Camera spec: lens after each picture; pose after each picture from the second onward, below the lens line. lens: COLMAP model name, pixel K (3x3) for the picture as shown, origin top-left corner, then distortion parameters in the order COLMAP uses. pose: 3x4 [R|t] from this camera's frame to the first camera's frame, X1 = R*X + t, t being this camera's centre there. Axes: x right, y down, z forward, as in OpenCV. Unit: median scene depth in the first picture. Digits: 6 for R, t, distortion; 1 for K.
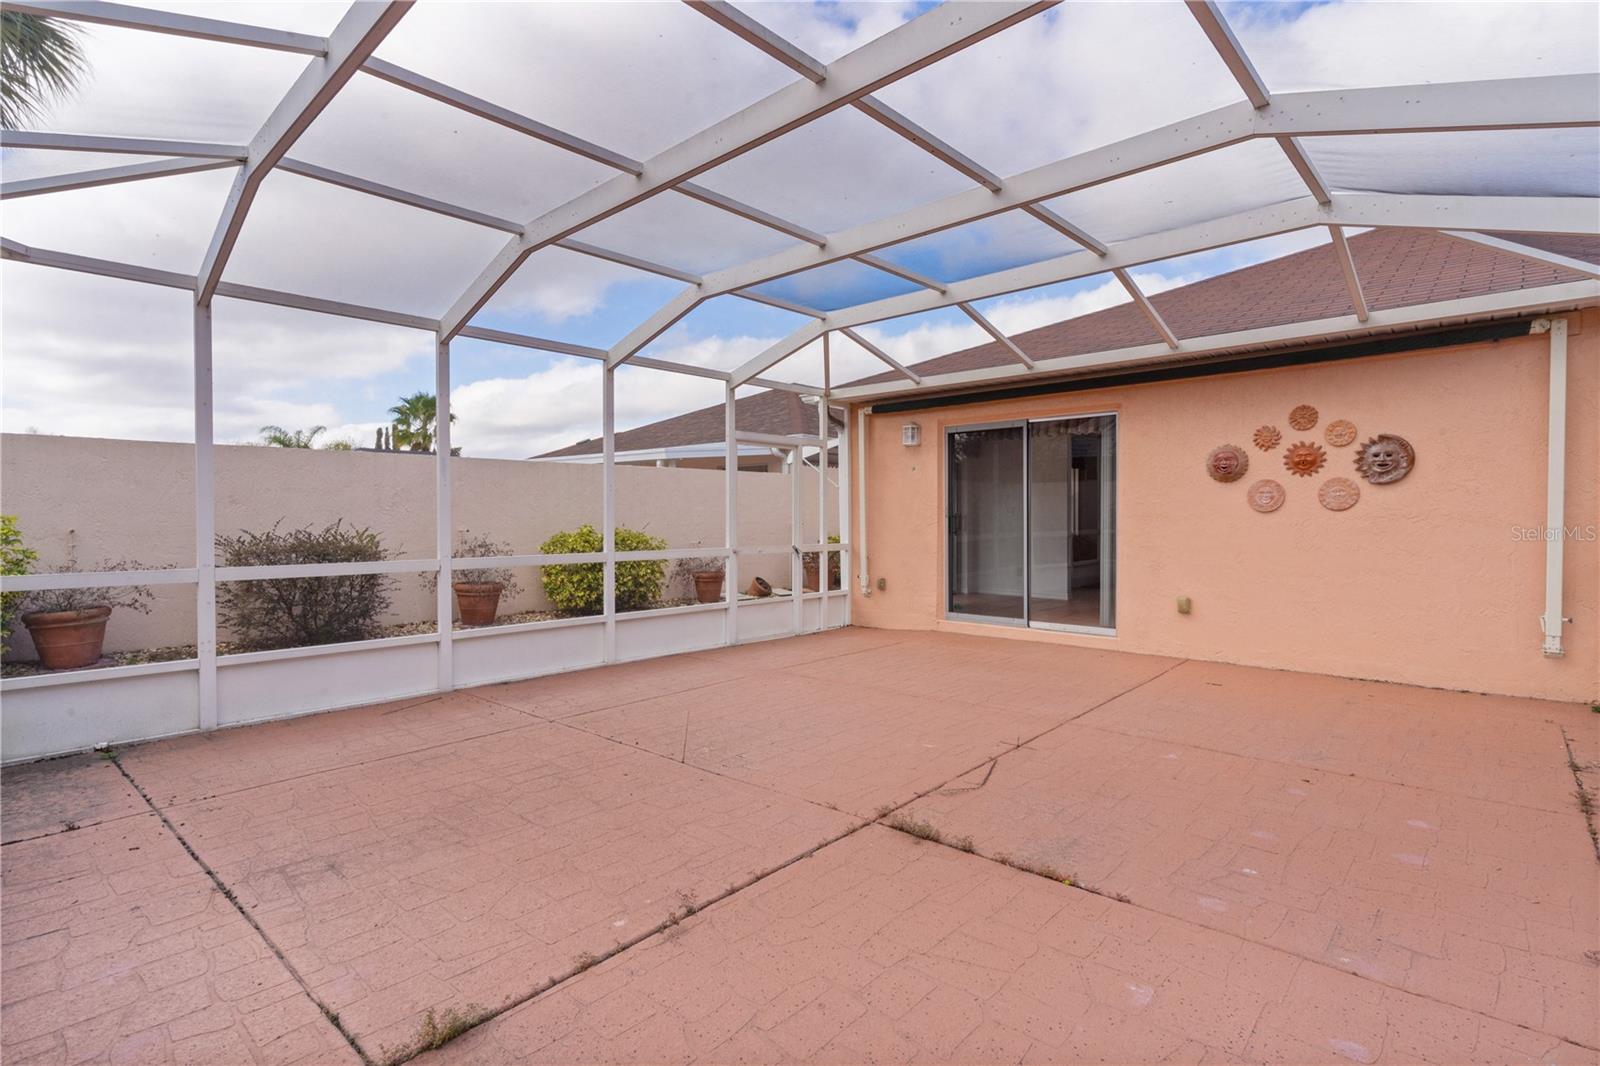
lens RADIAL K [[777.6, 0, 790.0], [0, 777.6, 528.4], [0, 0, 1]] dist [0.002152, 0.000125]
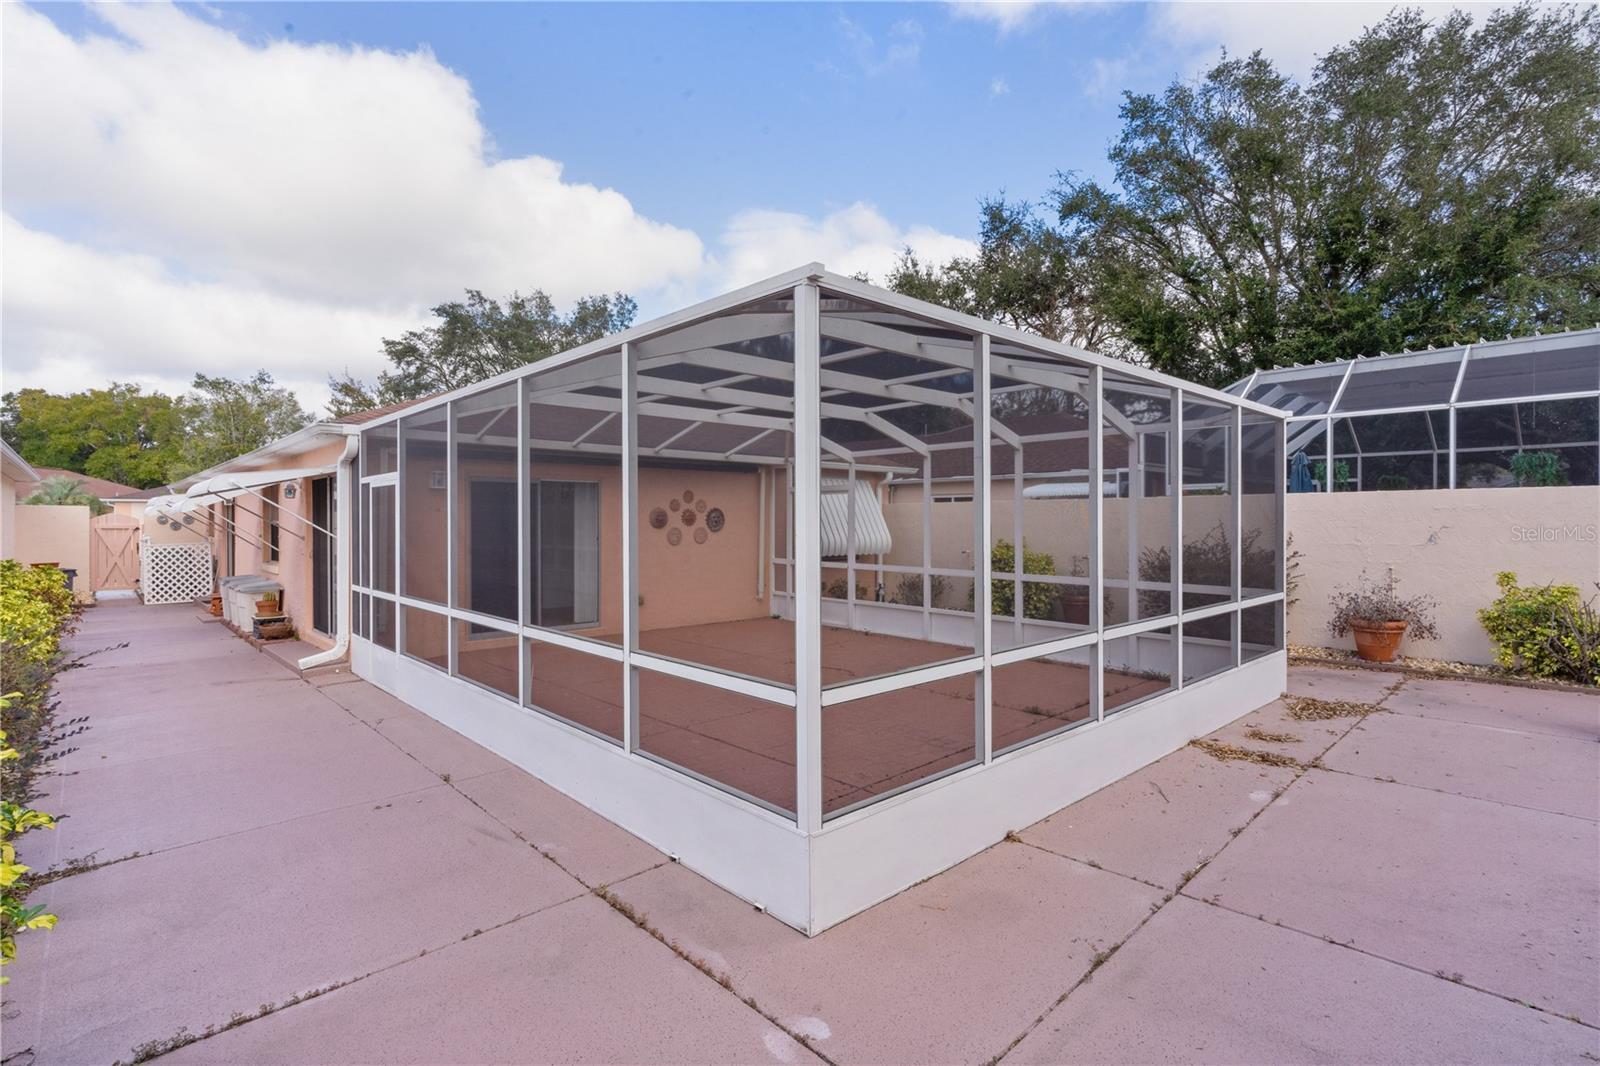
lens RADIAL K [[777.6, 0, 799.1], [0, 777.6, 524.3], [0, 0, 1]] dist [0.002152, 0.000125]
pose [[0.062843, 0.001612, 0.998022, -1.340374], [0.016791, 0.999855, -0.002673, -0.063984], [-0.997882, 0.016926, 0.062807, 0.619328]]
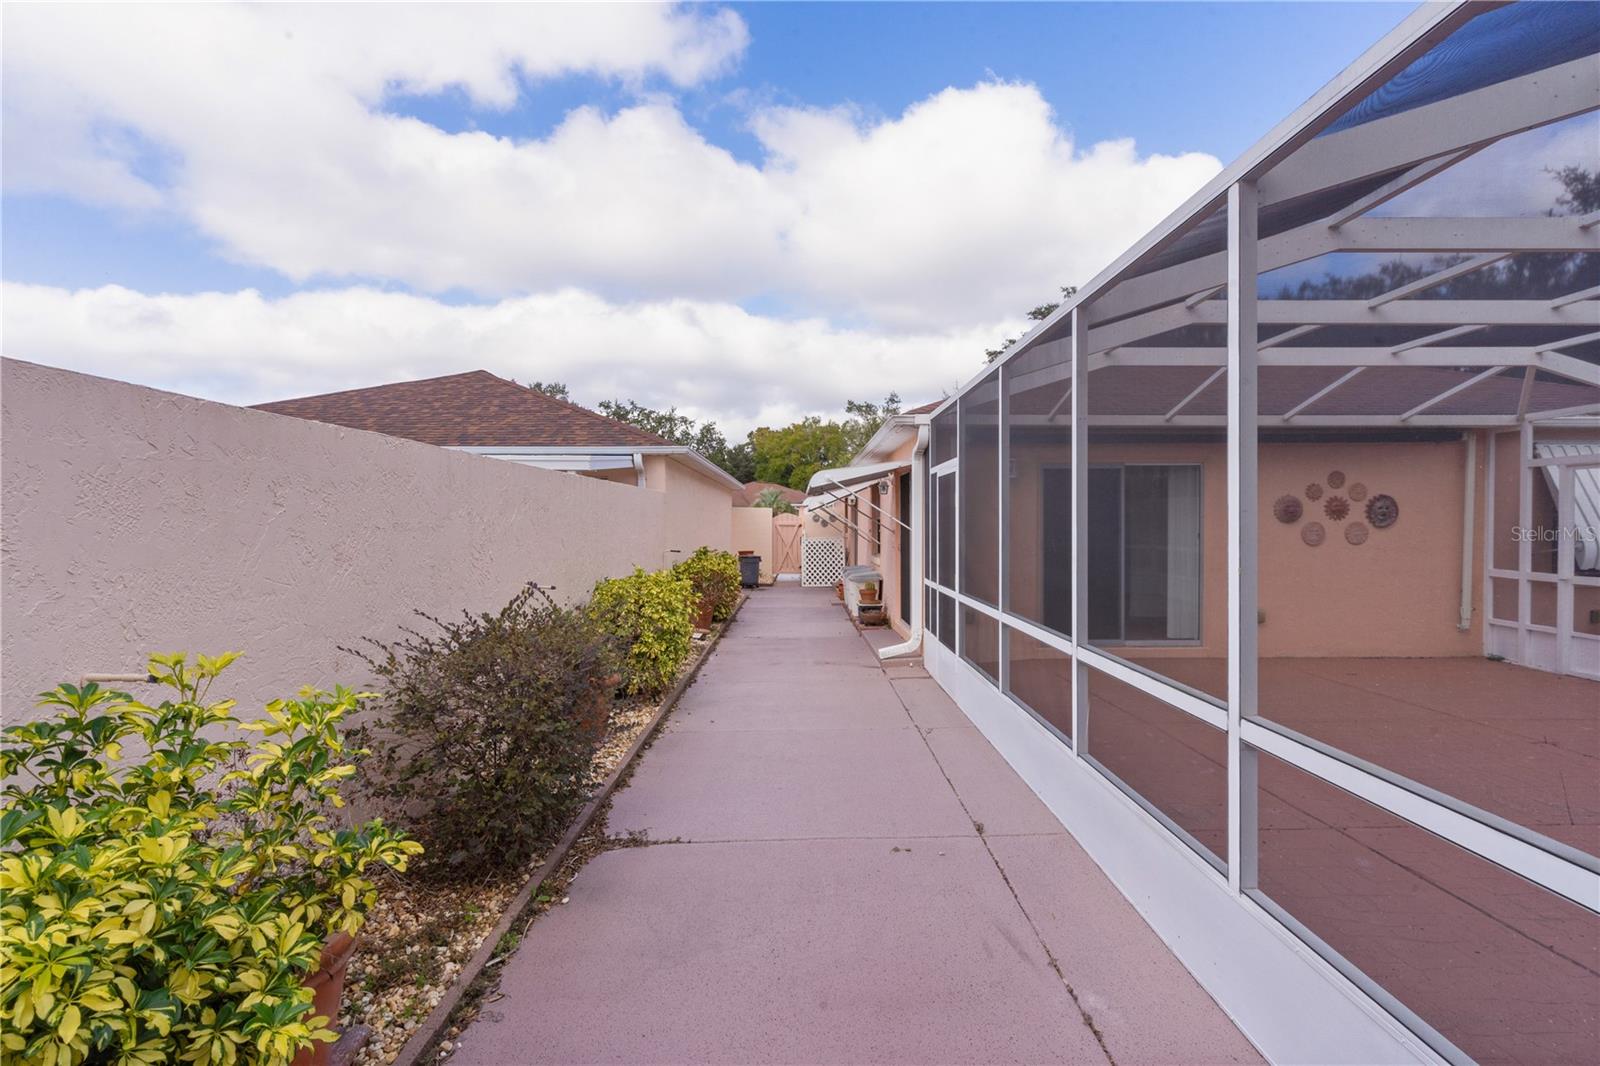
lens RADIAL K [[777.6, 0, 792.5], [0, 777.6, 530.5], [0, 0, 1]] dist [0.002152, 0.000125]
pose [[0.720875, -0.002330, 0.693062, -1.097665], [0.008841, 0.999944, -0.005834, -0.050363], [-0.693009, 0.010332, 0.720855, 0.686097]]
